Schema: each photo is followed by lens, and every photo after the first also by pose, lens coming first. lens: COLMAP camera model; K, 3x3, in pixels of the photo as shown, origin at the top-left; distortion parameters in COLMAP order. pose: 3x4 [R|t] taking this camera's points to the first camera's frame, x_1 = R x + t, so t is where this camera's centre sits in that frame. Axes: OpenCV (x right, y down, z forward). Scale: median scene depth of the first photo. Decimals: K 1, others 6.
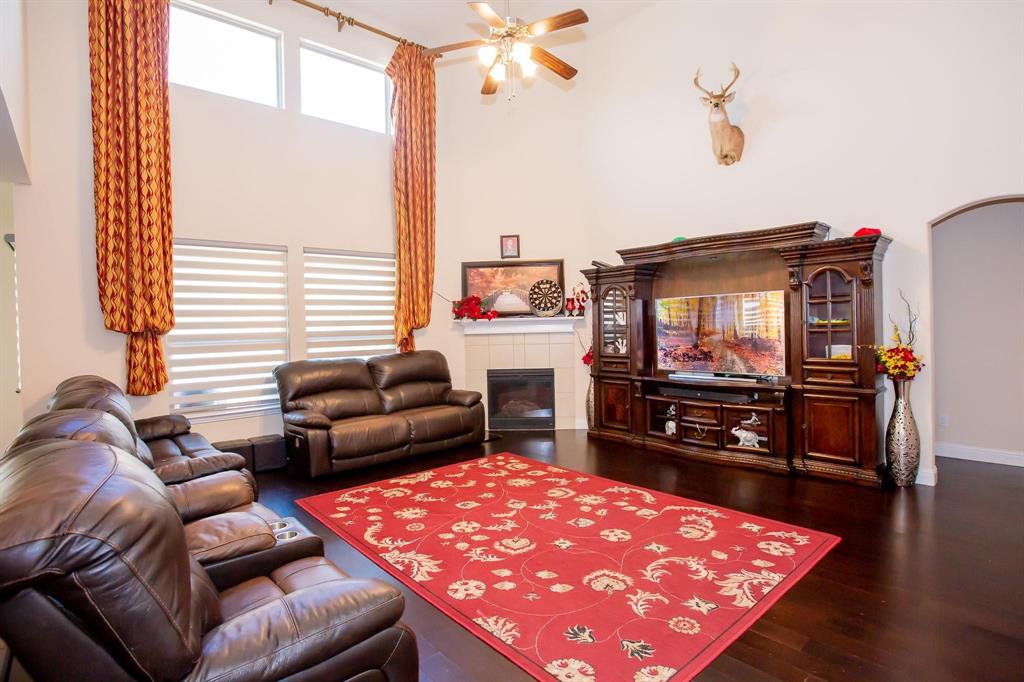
lens RADIAL K [[509.8, 0, 506.7], [0, 509.8, 337.7], [0, 0, 1]] dist [-0.064408, 0.031961]
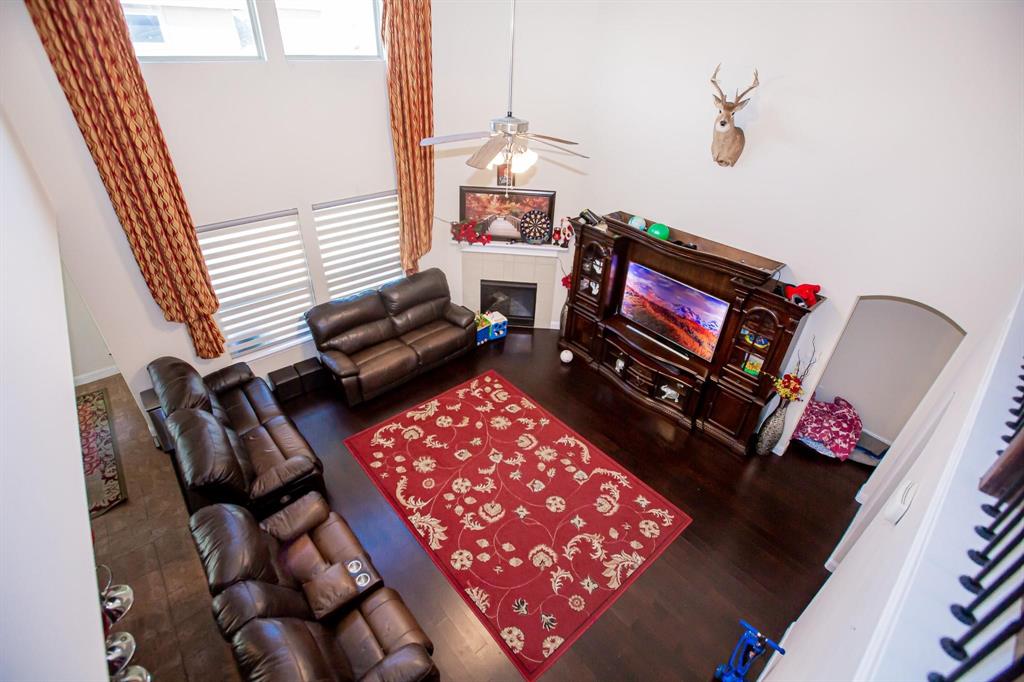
lens RADIAL K [[466.4, 0, 506.1], [0, 466.4, 339.3], [0, 0, 1]] dist [-0.060211, 0.027645]
pose [[0.998322, 0.050139, 0.028967, -0.006577], [-0.057870, 0.846669, 0.528964, -0.630038], [0.001996, -0.529753, 0.848150, 0.027790]]
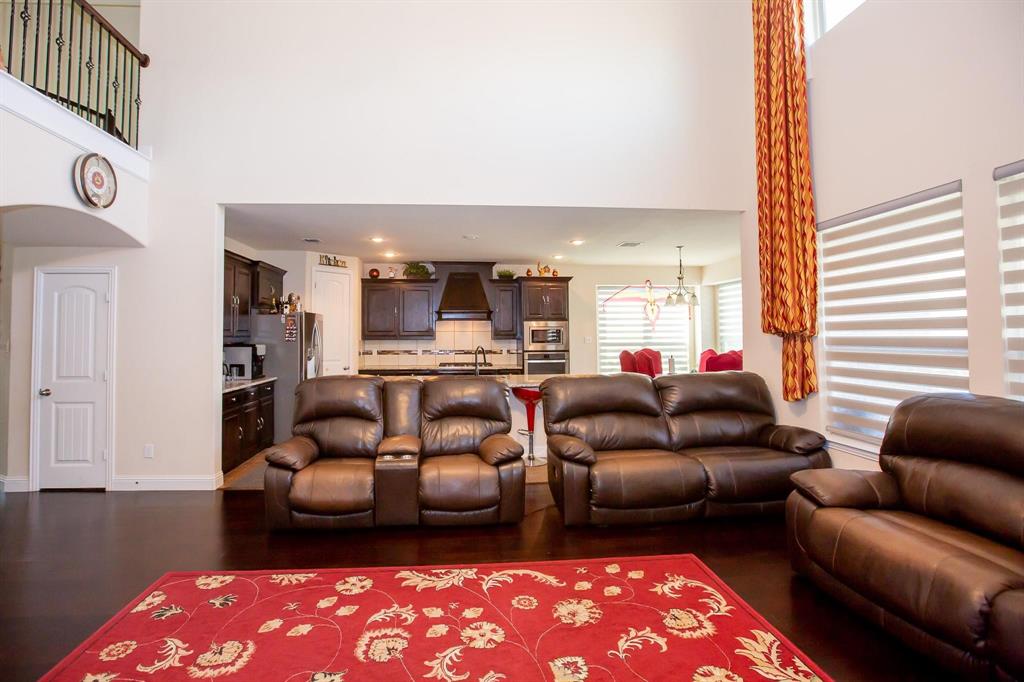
lens RADIAL K [[483.3, 0, 483.2], [0, 483.3, 322.4], [0, 0, 1]] dist [-0.049867, 0.016409]
pose [[-0.595975, 0.005551, -0.802984, 0.355375], [0.002260, 0.999984, 0.005235, -0.041435], [0.803000, 0.001305, -0.595978, 1.140004]]
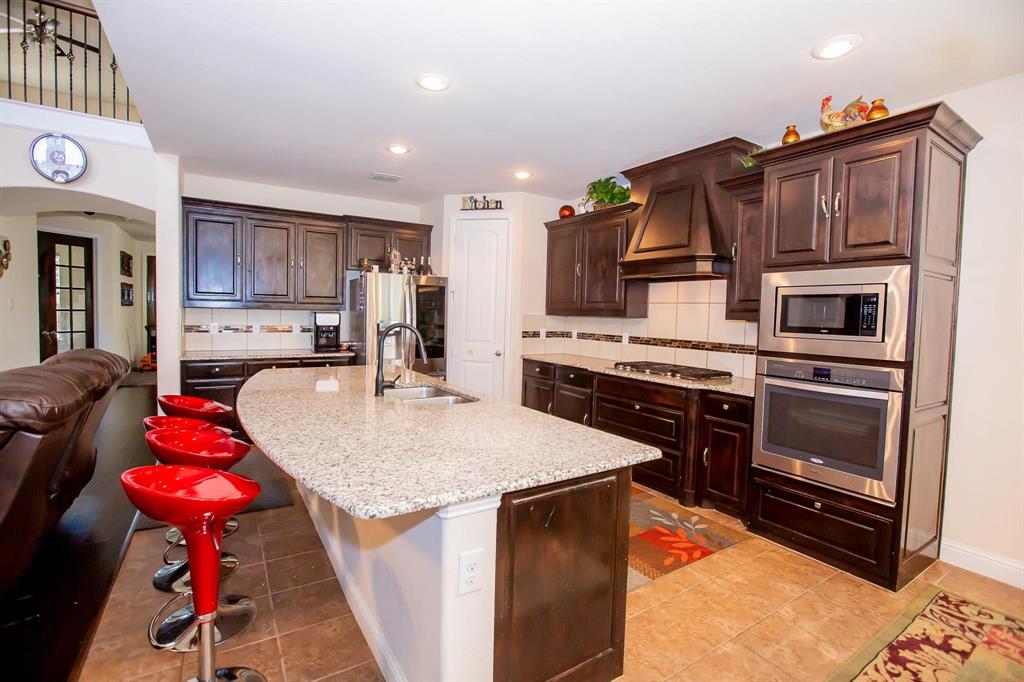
lens RADIAL K [[468.8, 0, 512.6], [0, 468.8, 334.1], [0, 0, 1]] dist [-0.018317, 0.005319]
pose [[-0.990160, -0.001303, 0.139935, -0.987214], [0.007686, 0.997941, 0.063674, 0.007213], [-0.139730, 0.064123, -0.988111, 0.871860]]
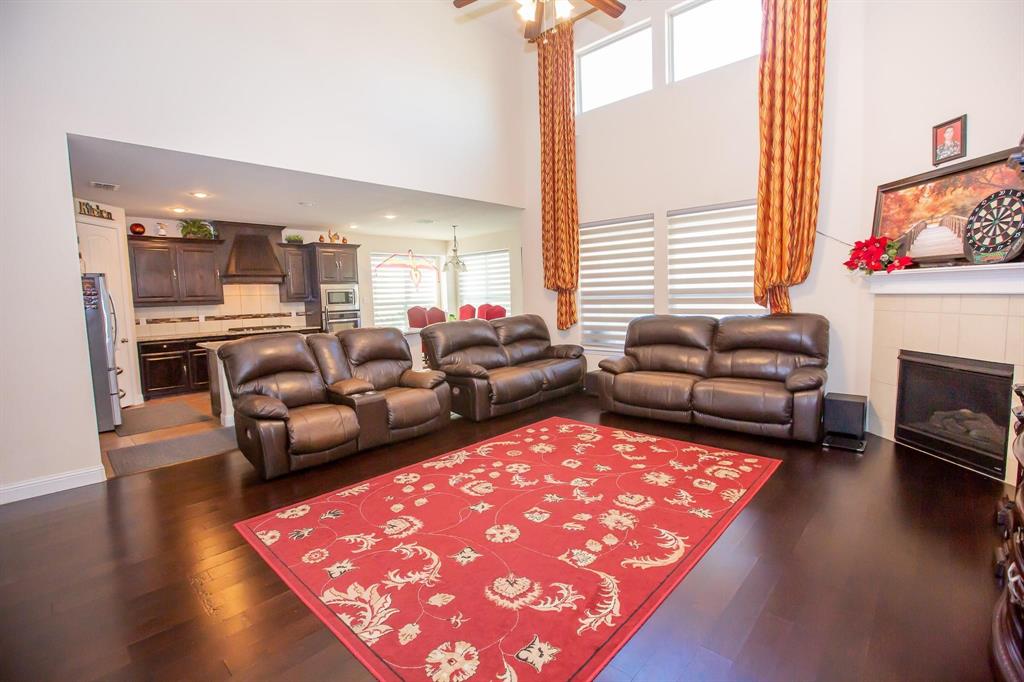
lens RADIAL K [[464.0, 0, 507.5], [0, 464.0, 336.7], [0, 0, 1]] dist [-0.056719, 0.020473]
pose [[0.104056, 0.112443, -0.988195, 0.755310], [0.004291, 0.993529, 0.113502, -0.032324], [0.994562, -0.016051, 0.102900, 0.721848]]
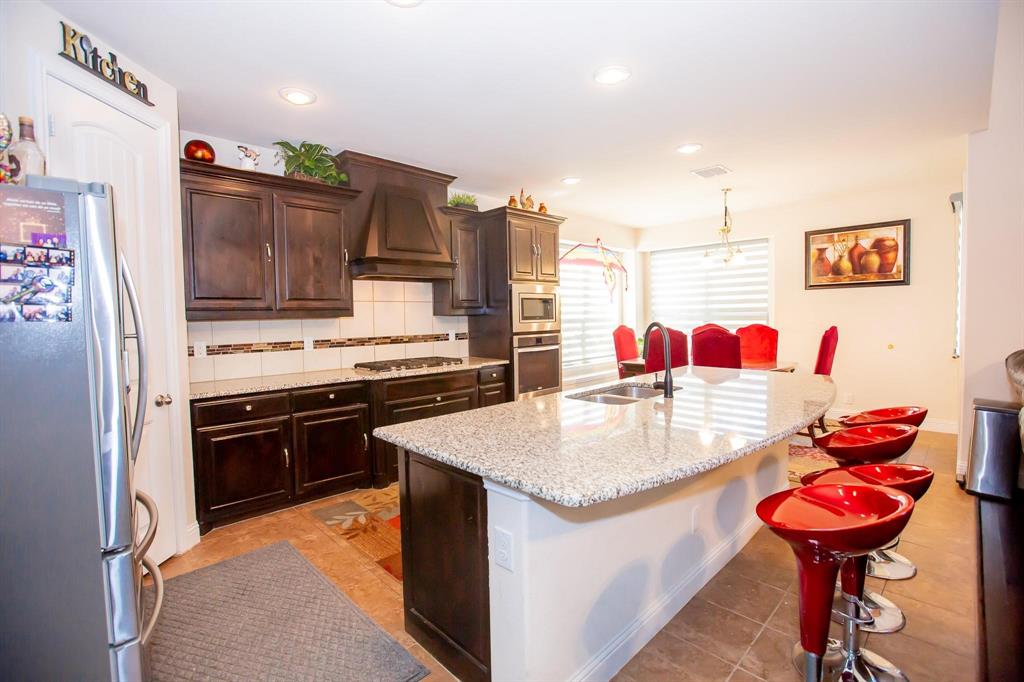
lens RADIAL K [[464.0, 0, 507.5], [0, 464.0, 336.7], [0, 0, 1]] dist [-0.056719, 0.020473]
pose [[0.057895, 0.072149, -0.995712, -0.178450], [-0.005921, 0.997392, 0.071926, 0.009993], [0.998305, 0.001731, 0.058171, 0.071173]]
